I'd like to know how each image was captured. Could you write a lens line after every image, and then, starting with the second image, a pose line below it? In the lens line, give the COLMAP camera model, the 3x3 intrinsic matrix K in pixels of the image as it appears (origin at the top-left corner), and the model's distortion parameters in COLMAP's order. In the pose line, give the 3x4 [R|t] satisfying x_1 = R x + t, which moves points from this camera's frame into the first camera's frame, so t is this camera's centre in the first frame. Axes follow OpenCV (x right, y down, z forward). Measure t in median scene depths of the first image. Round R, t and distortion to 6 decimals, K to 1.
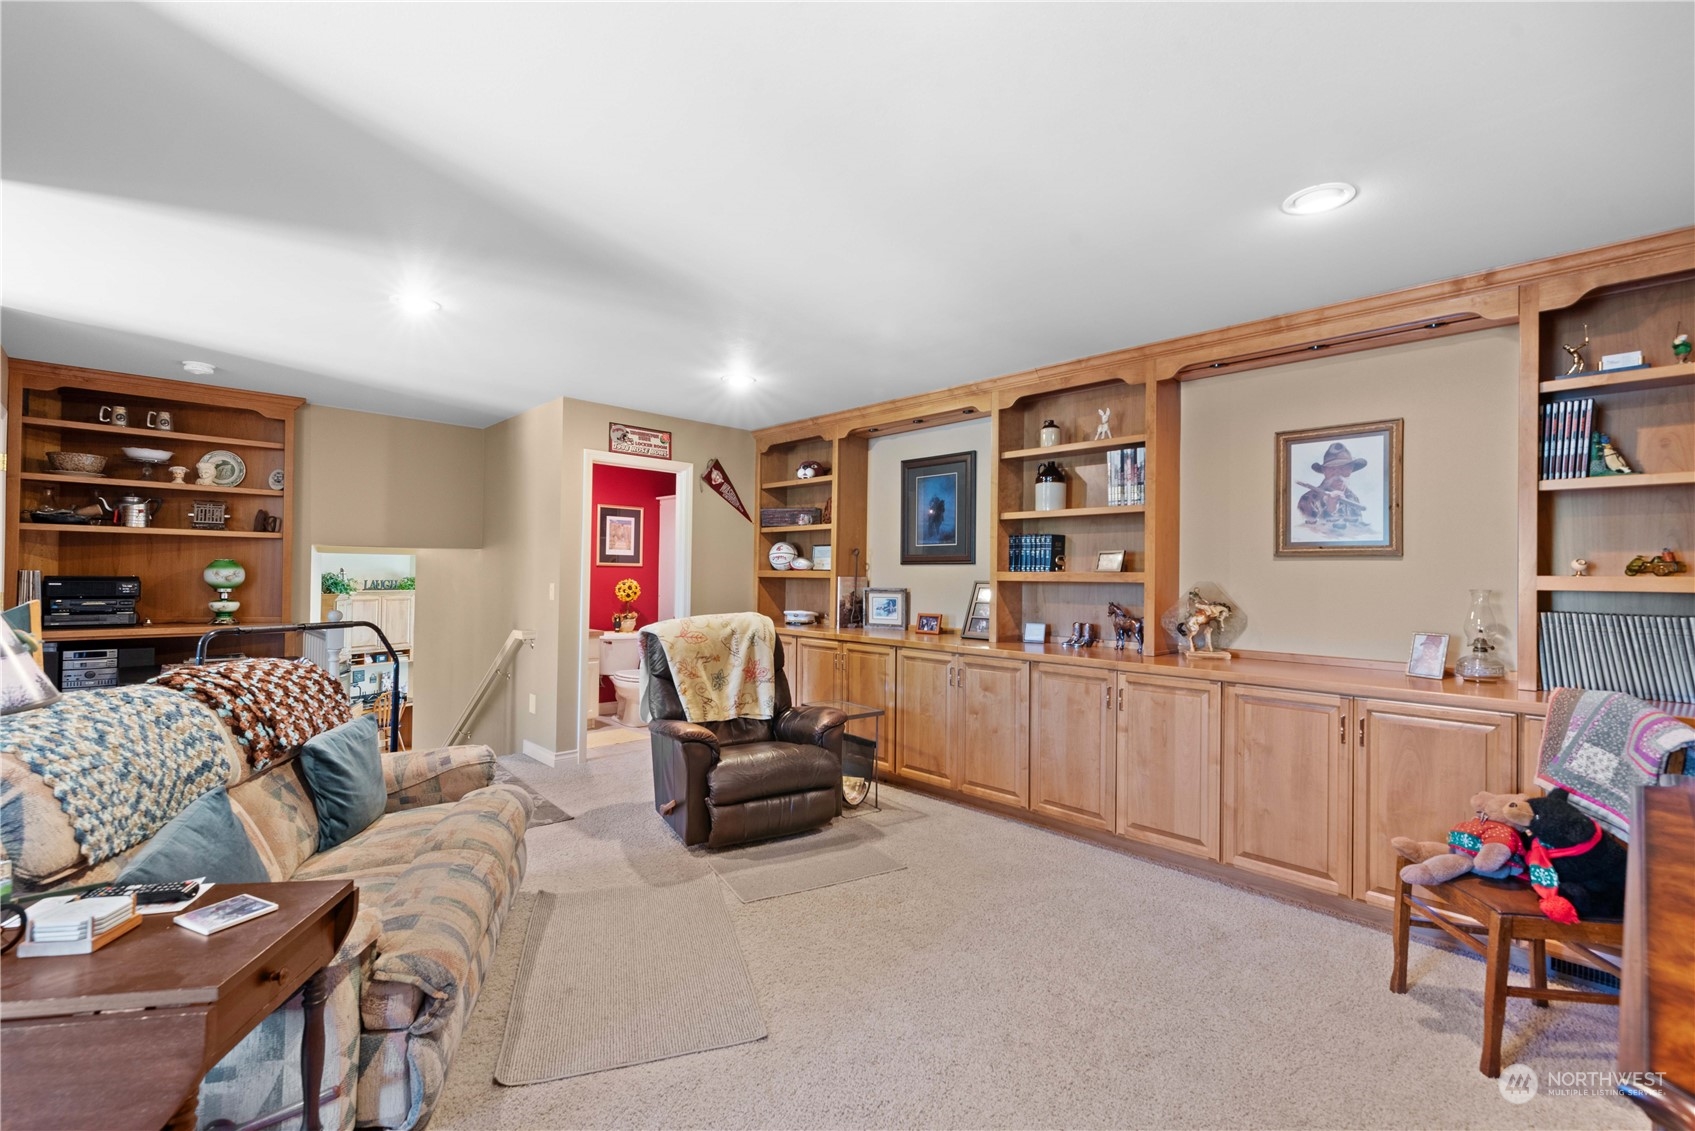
lens RADIAL K [[733.9, 0, 849.1], [0, 733.9, 569.2], [0, 0, 1]] dist [0.000553, 0.000153]
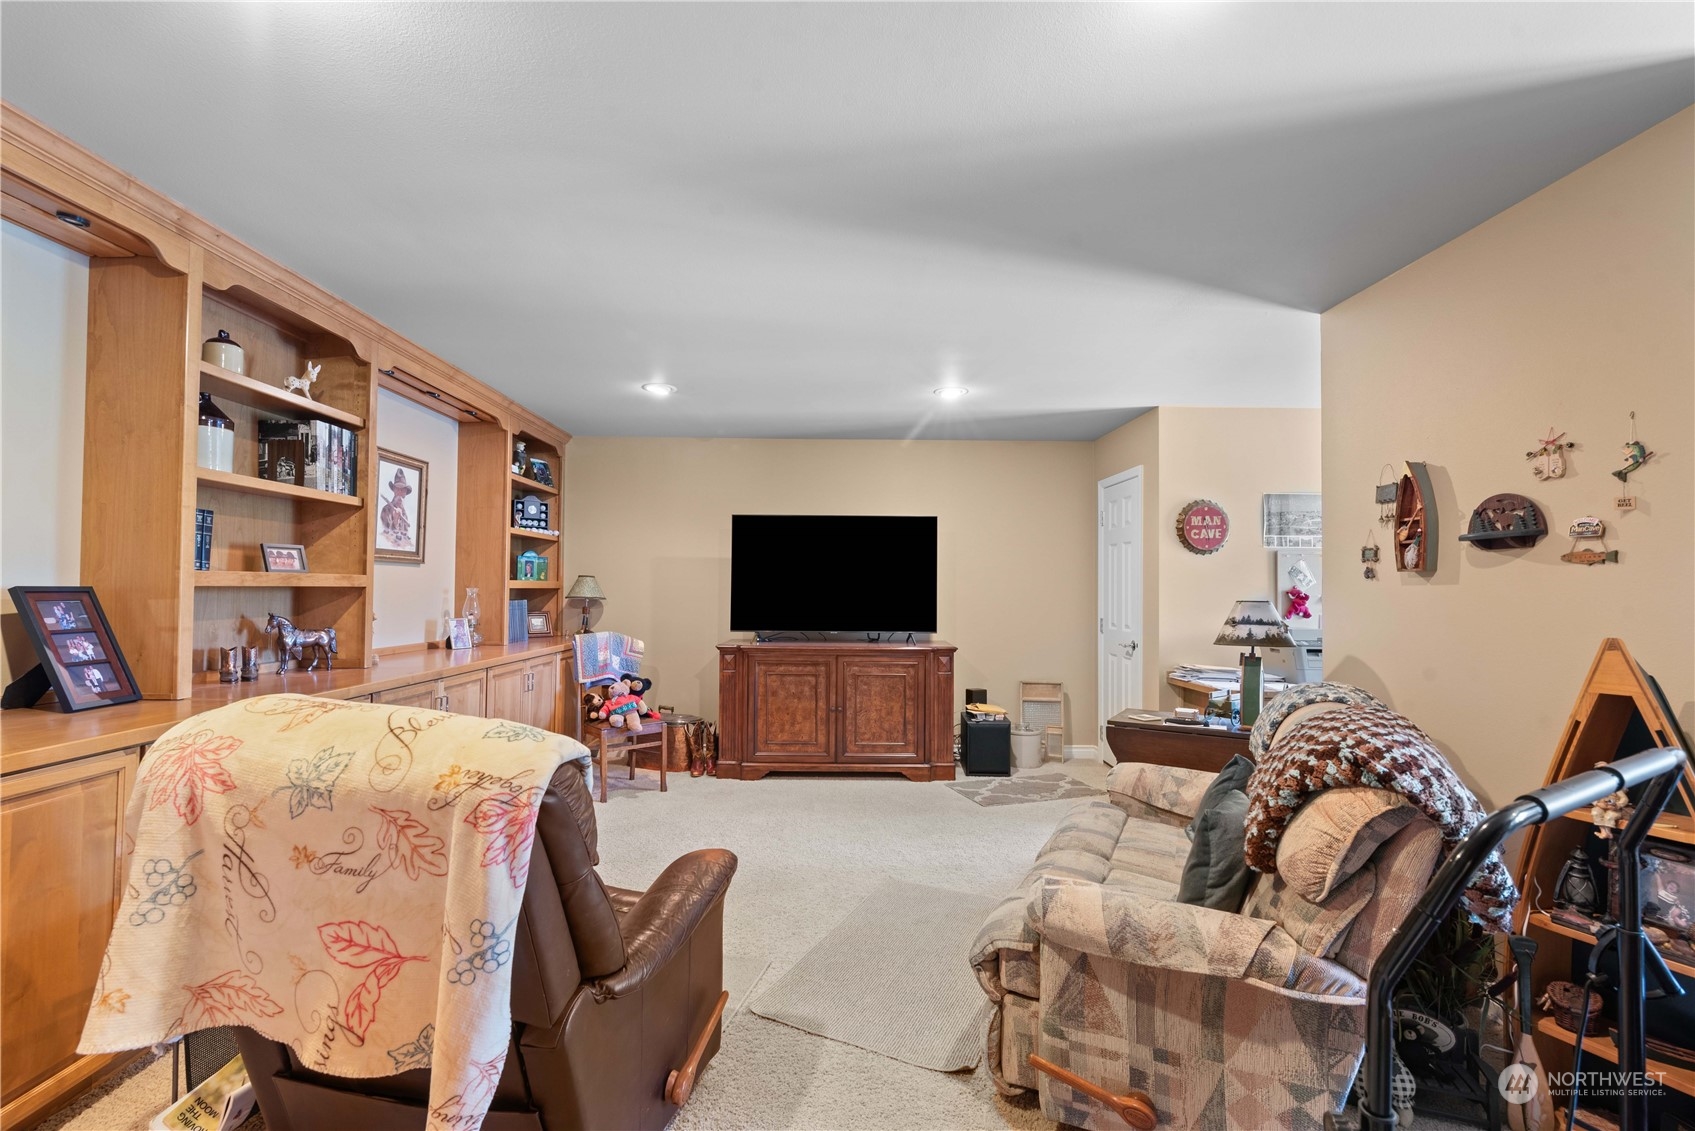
lens RADIAL K [[733.9, 0, 849.1], [0, 733.9, 569.2], [0, 0, 1]] dist [0.000553, 0.000153]
pose [[-0.737265, 0.004540, 0.675589, -0.688218], [-0.014889, 0.999625, -0.022965, 0.009948], [-0.675440, -0.026990, -0.736921, 1.376290]]
